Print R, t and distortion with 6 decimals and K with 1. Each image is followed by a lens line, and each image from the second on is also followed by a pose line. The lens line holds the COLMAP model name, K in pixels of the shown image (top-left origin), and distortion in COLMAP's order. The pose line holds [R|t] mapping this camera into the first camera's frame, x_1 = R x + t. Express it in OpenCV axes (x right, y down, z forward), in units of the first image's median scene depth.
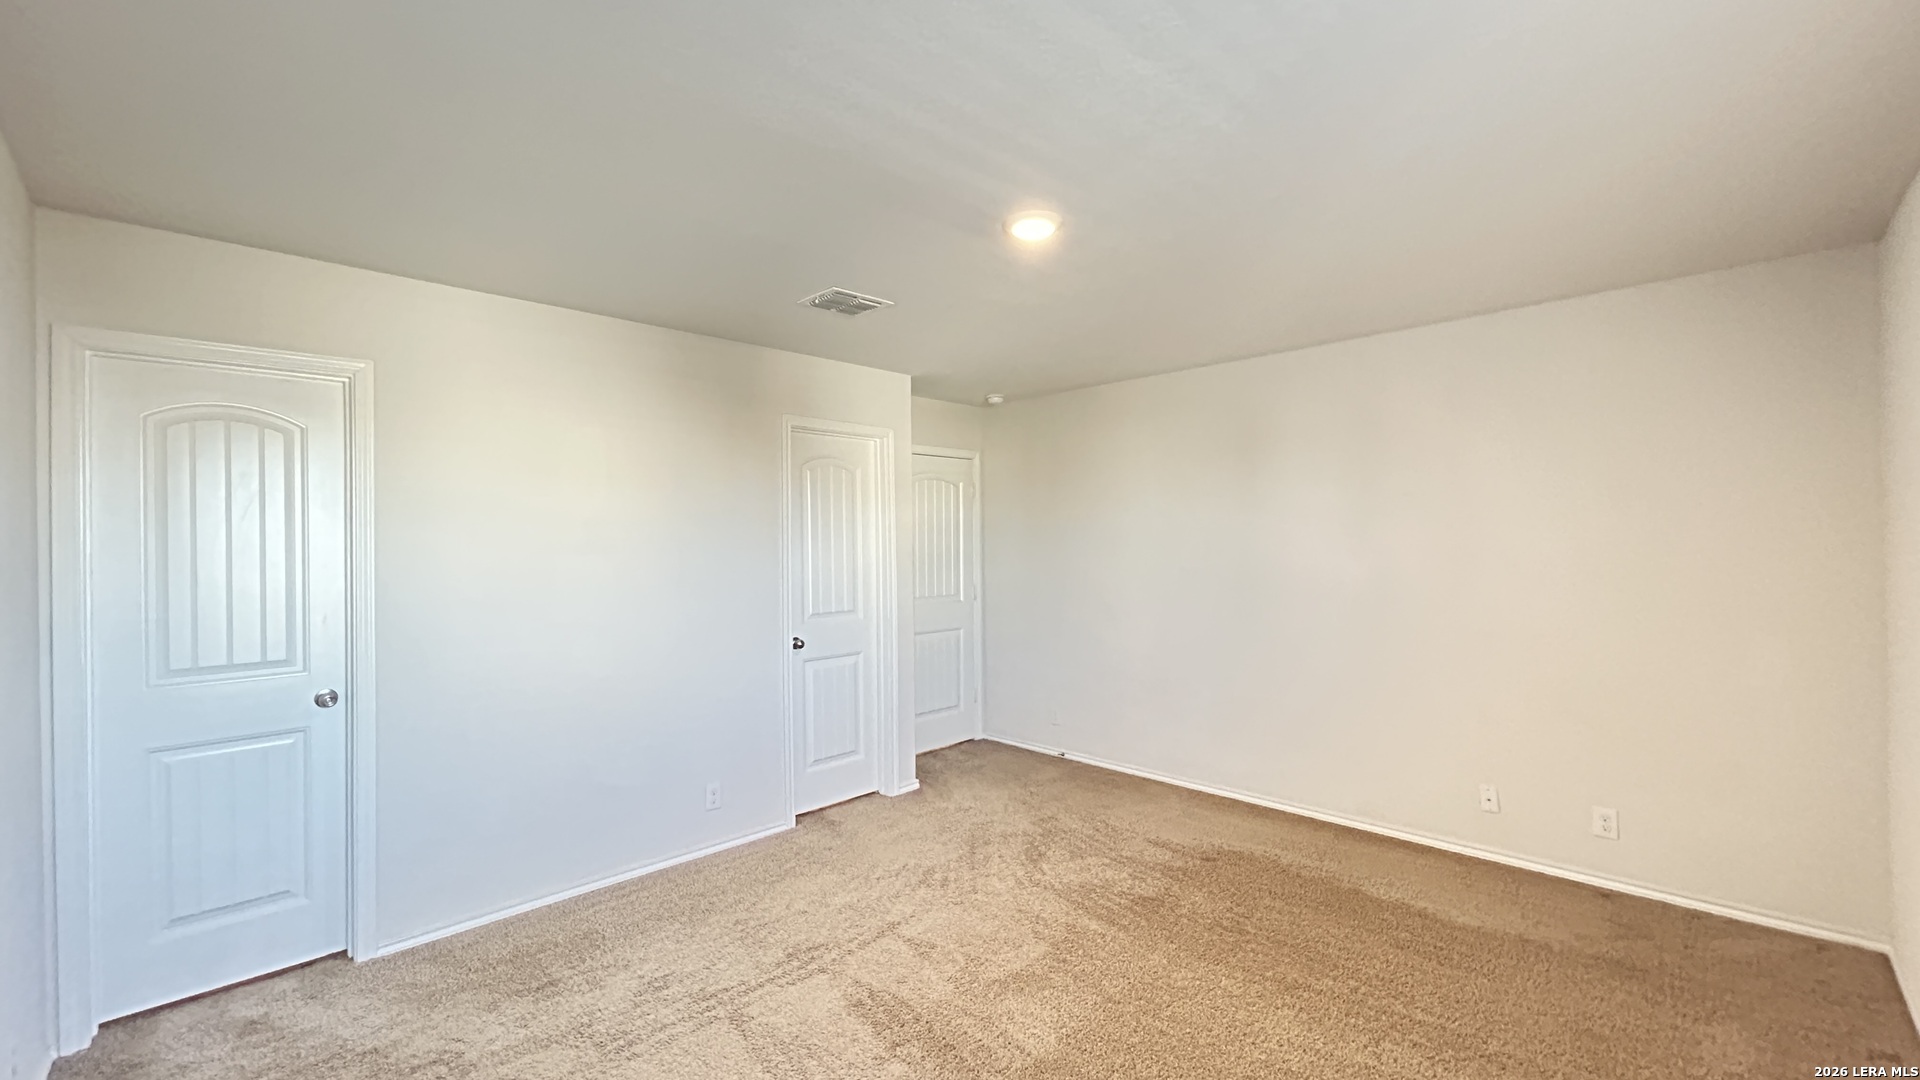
lens RADIAL K [[770.3, 0, 966.4], [0, 770.3, 542.3], [0, 0, 1]] dist [0.009657, 0.000221]
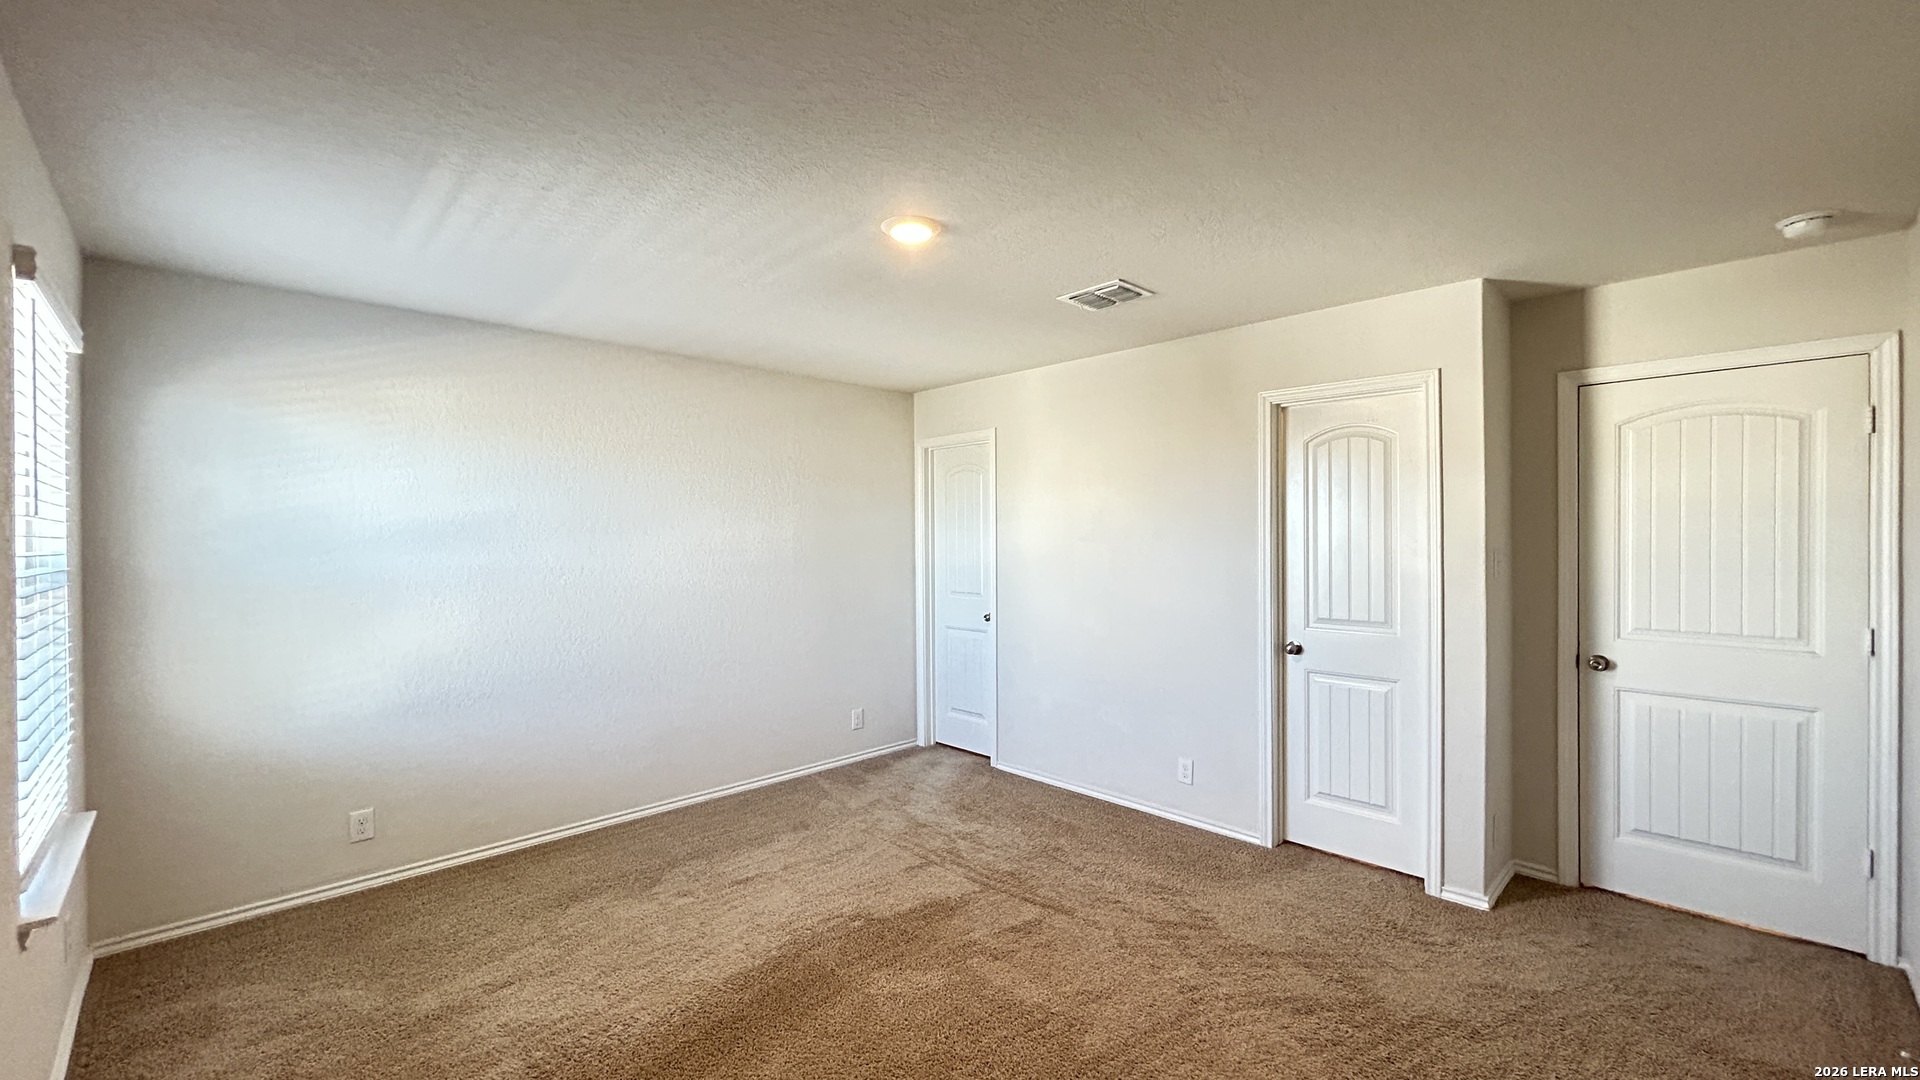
lens RADIAL K [[770.3, 0, 966.4], [0, 770.3, 542.3], [0, 0, 1]] dist [0.009657, 0.000221]
pose [[-0.003115, 0.021889, -0.999756, 0.704756], [0.005539, 0.999745, 0.021872, -0.011724], [0.999980, -0.005470, -0.003235, 0.674621]]
